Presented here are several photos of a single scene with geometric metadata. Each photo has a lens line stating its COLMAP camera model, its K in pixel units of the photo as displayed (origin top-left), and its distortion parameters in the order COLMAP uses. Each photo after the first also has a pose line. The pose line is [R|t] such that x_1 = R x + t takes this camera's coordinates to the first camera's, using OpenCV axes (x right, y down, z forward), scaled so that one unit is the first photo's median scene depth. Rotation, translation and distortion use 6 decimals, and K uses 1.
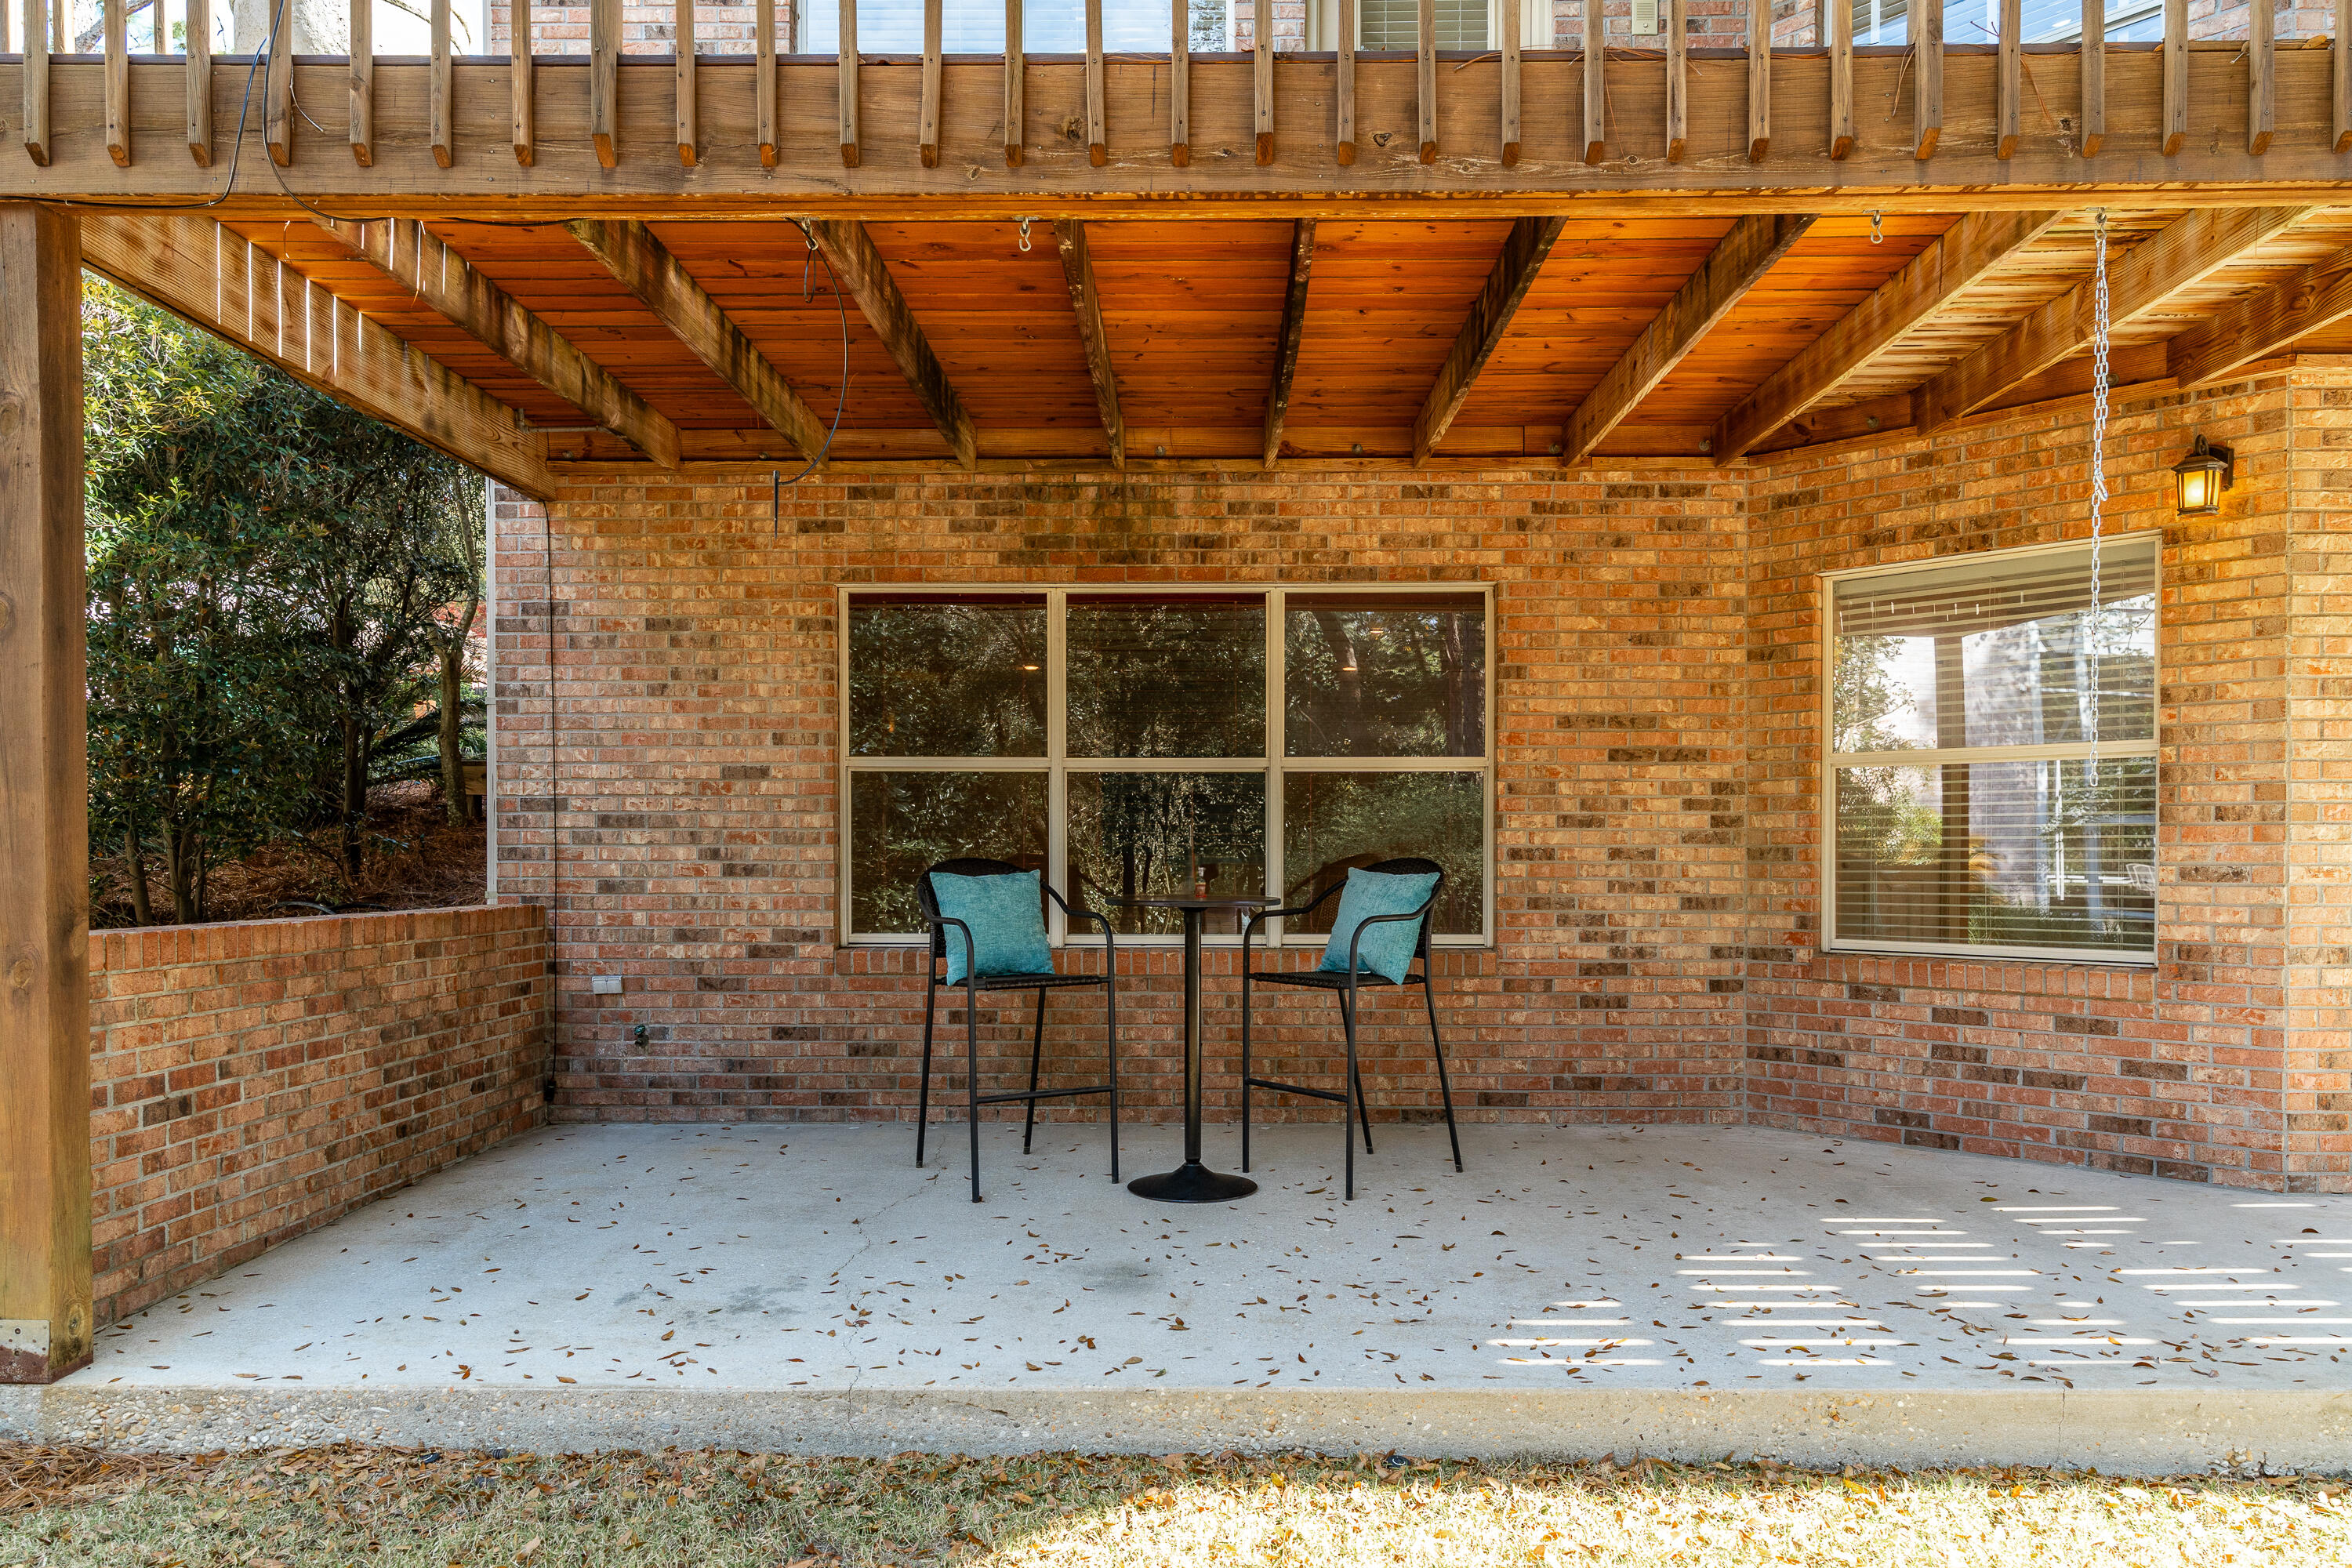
lens RADIAL K [[1573.9, 0, 1171.2], [0, 1573.9, 862.3], [0, 0, 1]] dist [-0.004751, 0.001638]
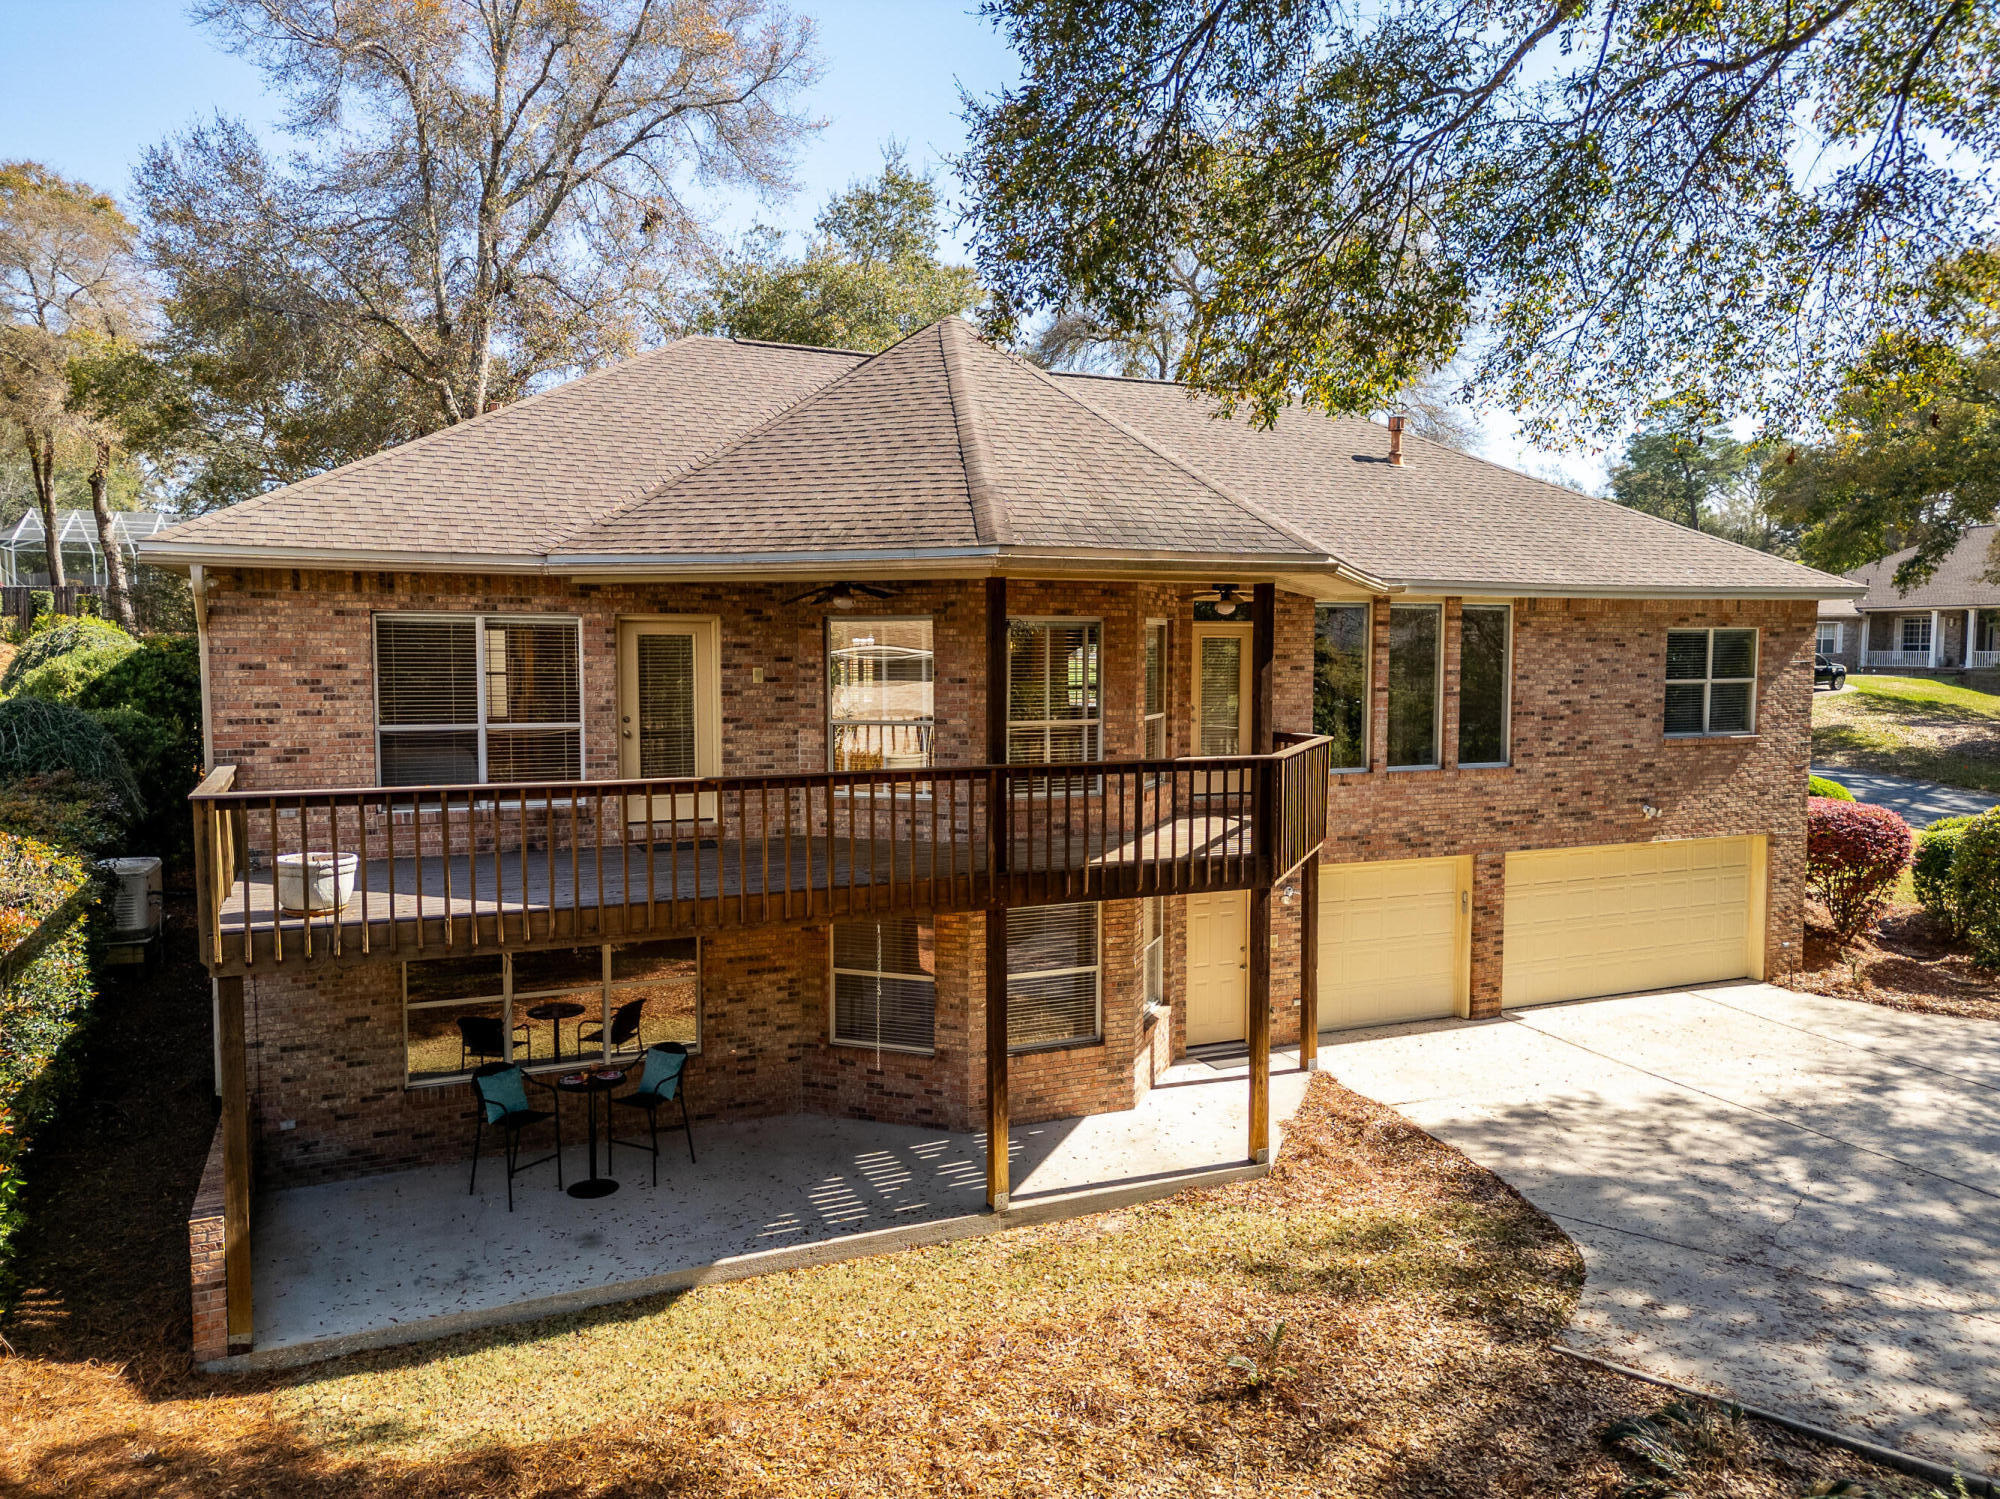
lens RADIAL K [[1396.1, 0, 997.4], [0, 1396.1, 749.1], [0, 0, 1]] dist [0.034444, 0.001741]
pose [[0.903101, -0.029218, 0.428433, -0.296481], [0.004123, 0.998227, 0.059385, -0.545295], [-0.429408, -0.051864, 0.901620, -1.123377]]
